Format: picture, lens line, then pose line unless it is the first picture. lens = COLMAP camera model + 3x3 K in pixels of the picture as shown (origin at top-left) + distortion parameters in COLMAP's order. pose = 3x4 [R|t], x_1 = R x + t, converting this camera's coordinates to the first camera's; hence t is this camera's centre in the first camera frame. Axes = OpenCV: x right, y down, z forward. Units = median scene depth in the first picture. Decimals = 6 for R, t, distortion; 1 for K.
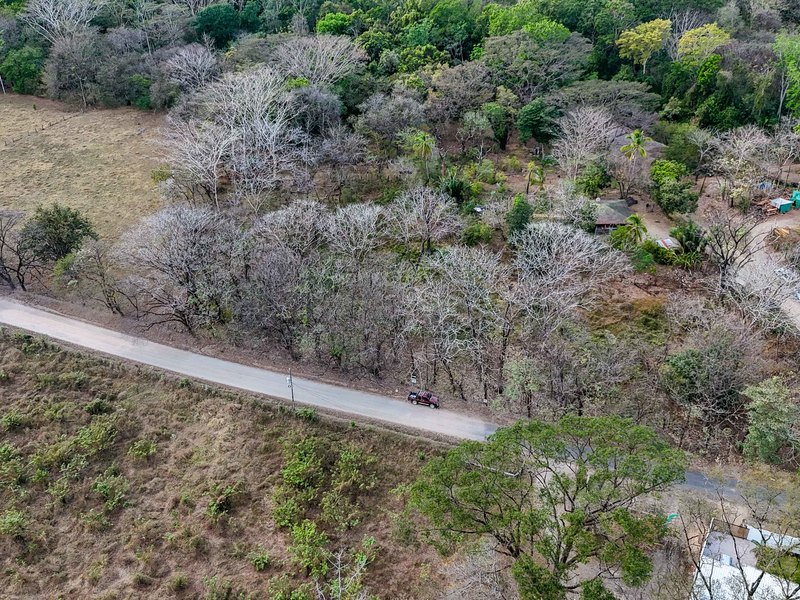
lens RADIAL K [[749.4, 0, 400.5], [0, 749.4, 300.5], [0, 0, 1]] dist [0.009296, 0.000000]
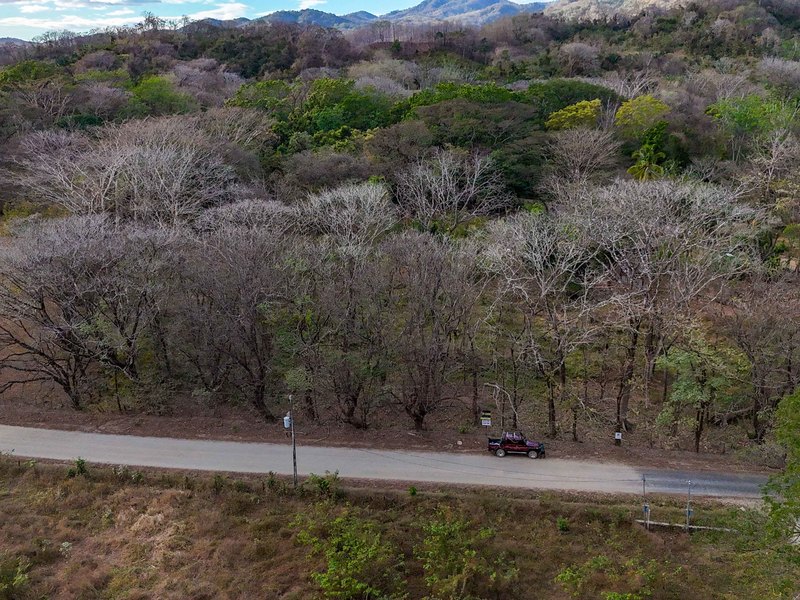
lens RADIAL K [[749.4, 0, 399.0], [0, 749.4, 299.1], [0, 0, 1]] dist [0.009296, 0.000000]
pose [[0.978012, -0.043715, 0.203917, -0.173711], [0.096137, 0.962199, -0.254813, 0.162440], [-0.185069, 0.268814, 0.945245, 0.427522]]
